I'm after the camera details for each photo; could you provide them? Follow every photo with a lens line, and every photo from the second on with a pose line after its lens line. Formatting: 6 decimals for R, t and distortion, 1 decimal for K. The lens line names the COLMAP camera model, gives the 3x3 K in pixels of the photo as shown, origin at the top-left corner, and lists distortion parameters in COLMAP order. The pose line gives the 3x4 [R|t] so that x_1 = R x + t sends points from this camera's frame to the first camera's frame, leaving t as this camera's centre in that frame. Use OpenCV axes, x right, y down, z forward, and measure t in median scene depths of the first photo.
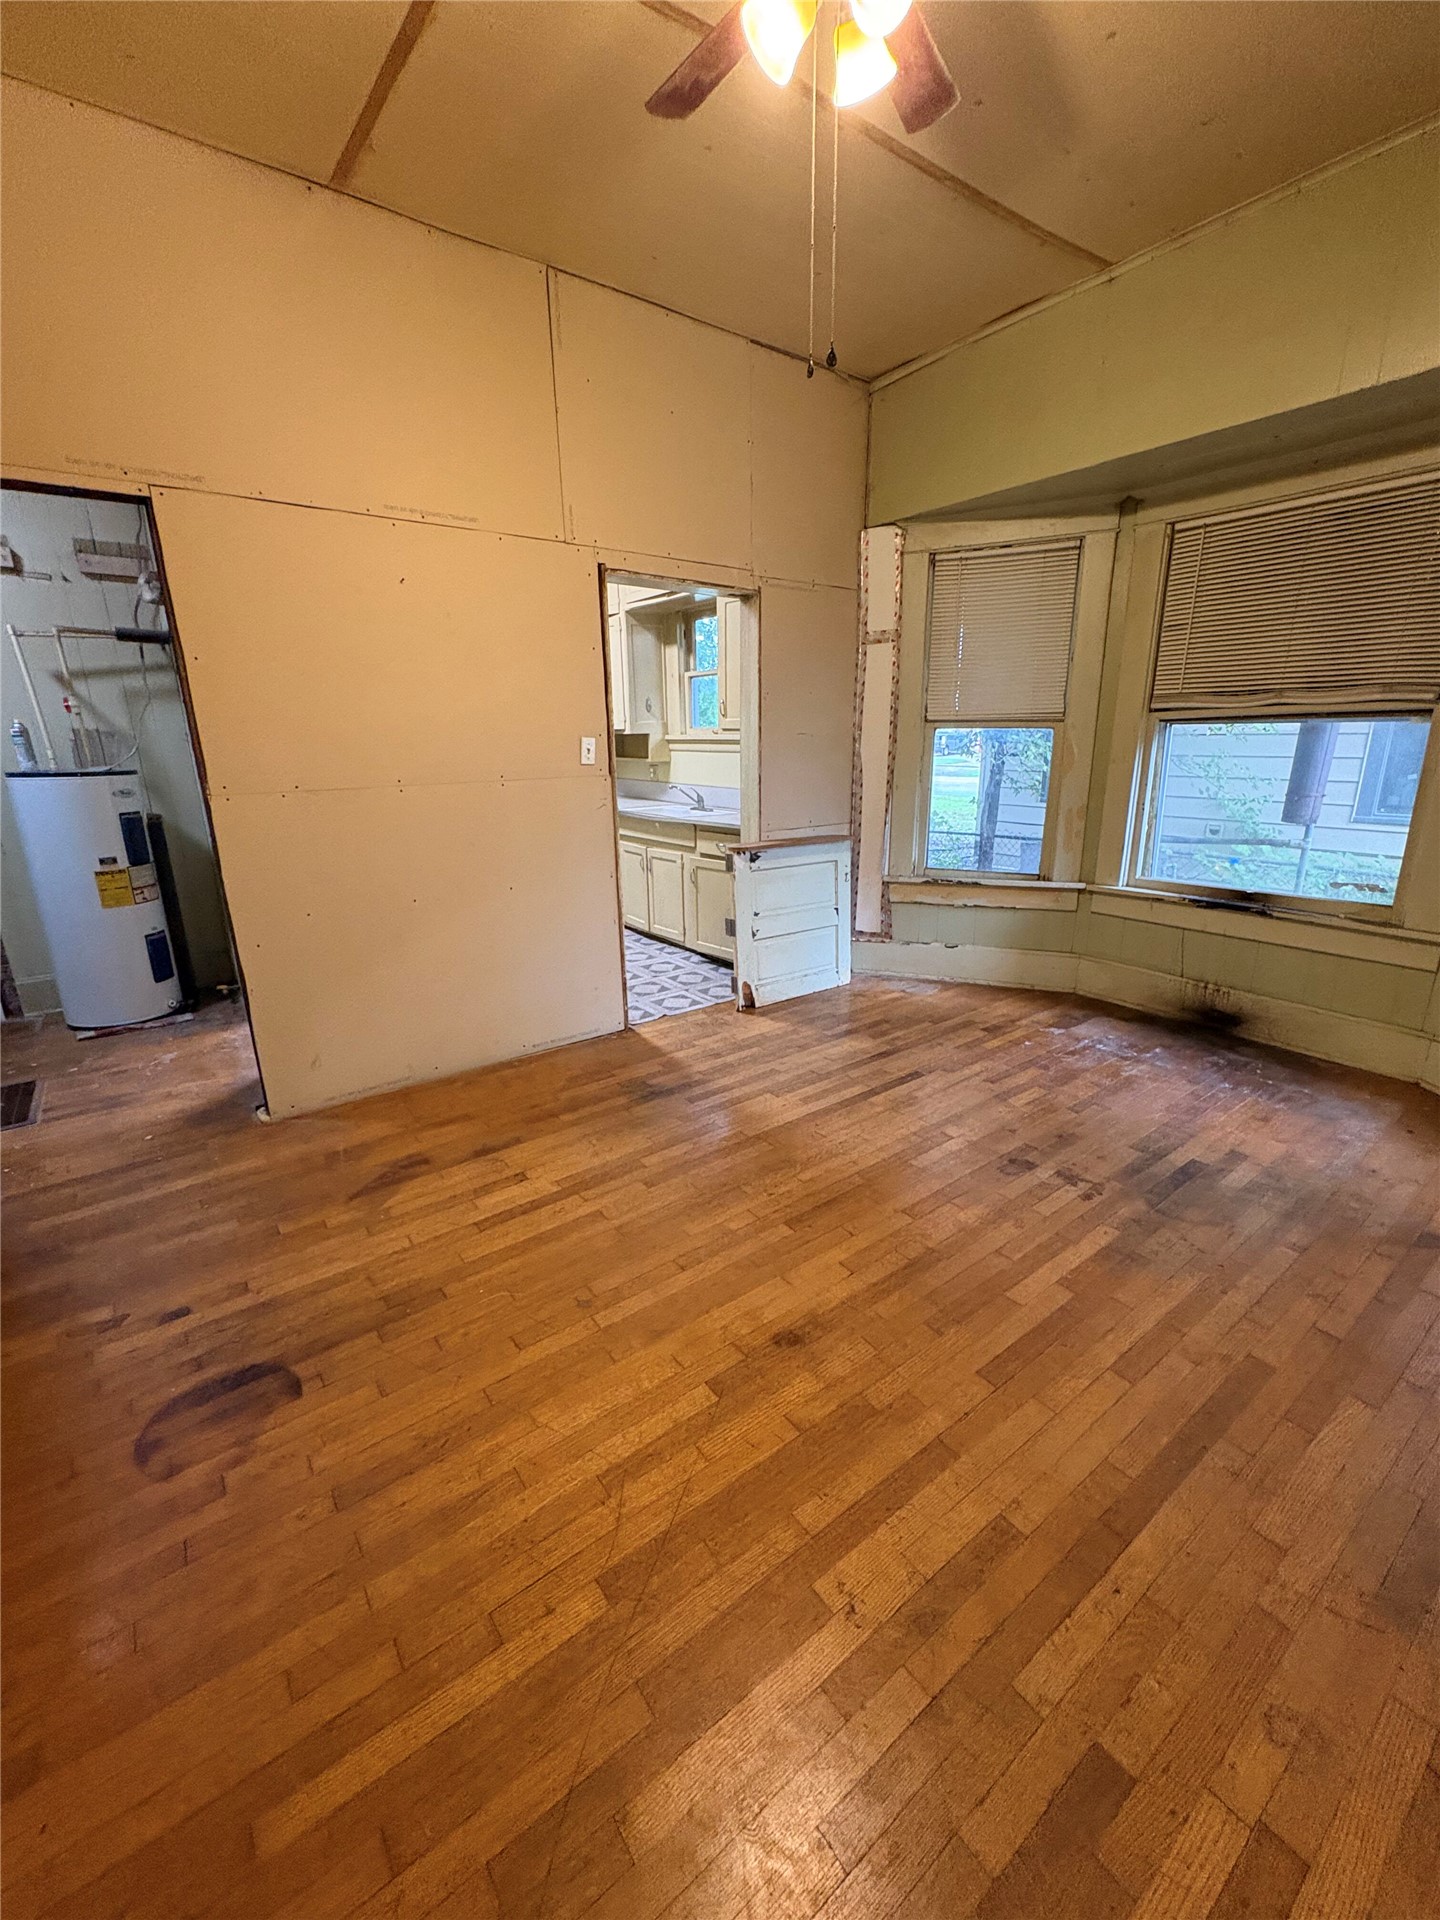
lens RADIAL K [[783.7, 0, 726.2], [0, 783.7, 958.1], [0, 0, 1]] dist [-0.000234, 0.000035]
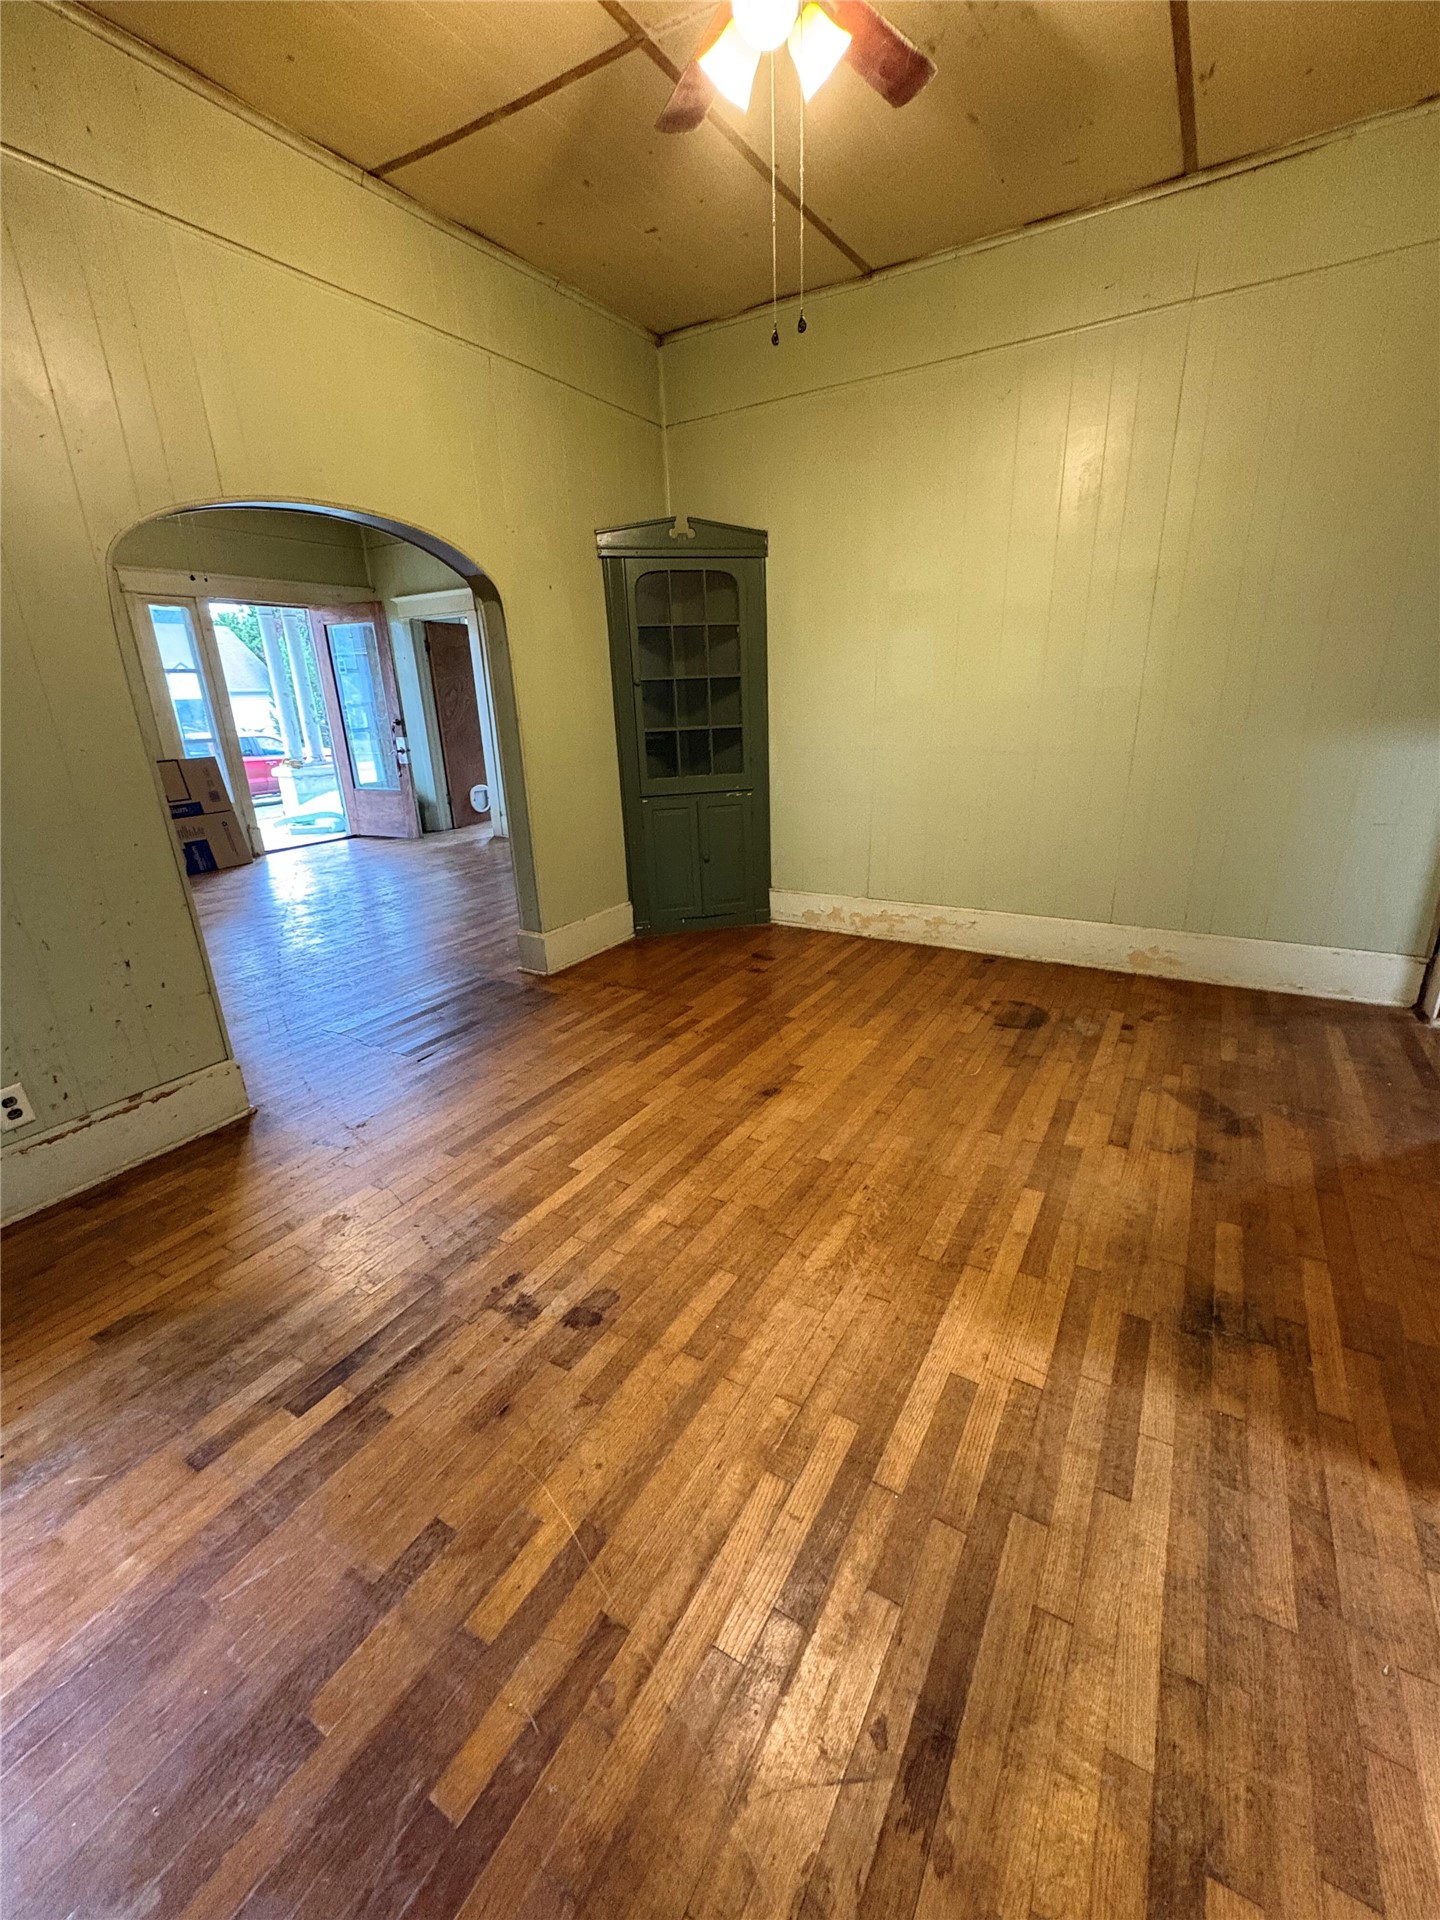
lens RADIAL K [[783.7, 0, 720.2], [0, 783.7, 957.1], [0, 0, 1]] dist [-0.000234, 0.000035]
pose [[-0.927718, 0.162100, -0.336249, 0.458122], [-0.058716, 0.826206, 0.560299, -0.401361], [0.368636, 0.539543, -0.756968, 1.432355]]
